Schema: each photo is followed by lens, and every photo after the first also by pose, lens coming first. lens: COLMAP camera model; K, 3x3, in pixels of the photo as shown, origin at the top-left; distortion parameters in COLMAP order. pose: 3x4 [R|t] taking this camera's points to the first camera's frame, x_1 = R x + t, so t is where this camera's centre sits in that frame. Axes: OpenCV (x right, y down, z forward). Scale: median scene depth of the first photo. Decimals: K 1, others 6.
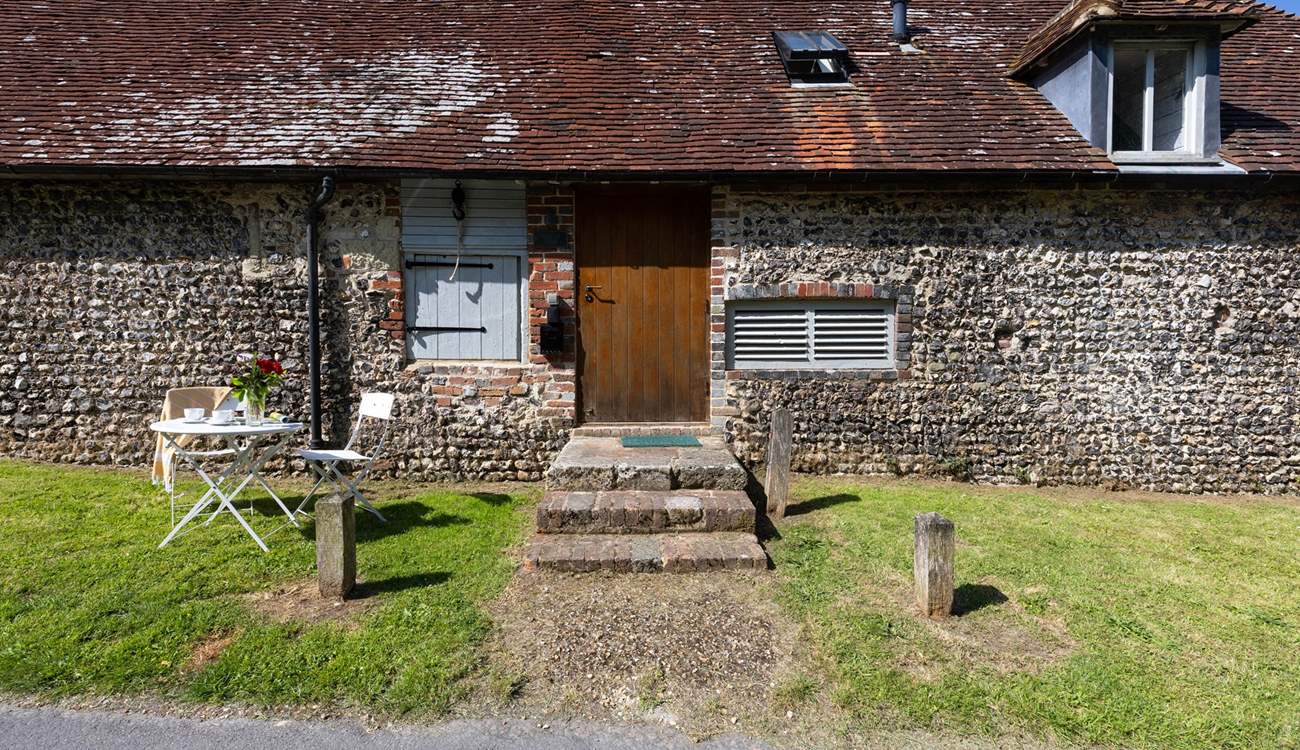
lens RADIAL K [[599.3, 0, 641.9], [0, 599.3, 371.1], [0, 0, 1]] dist [0.003809, 0.000333]
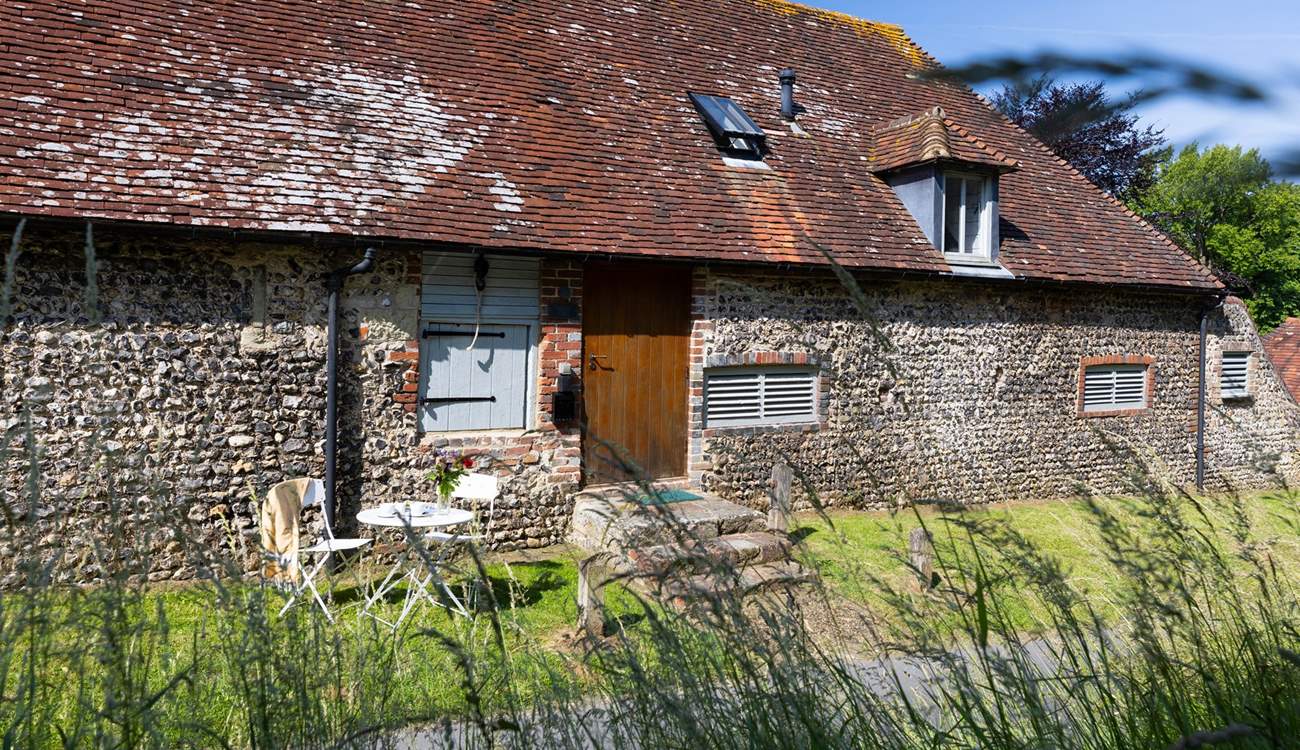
lens RADIAL K [[1046.0, 0, 654.5], [0, 1046.0, 361.9], [0, 0, 1]] dist [0.016077, 0.002414]
pose [[0.844949, -0.013214, 0.534684, -0.984425], [0.006934, 0.999881, 0.013752, -0.155880], [-0.534802, -0.007912, 0.844940, -0.607651]]
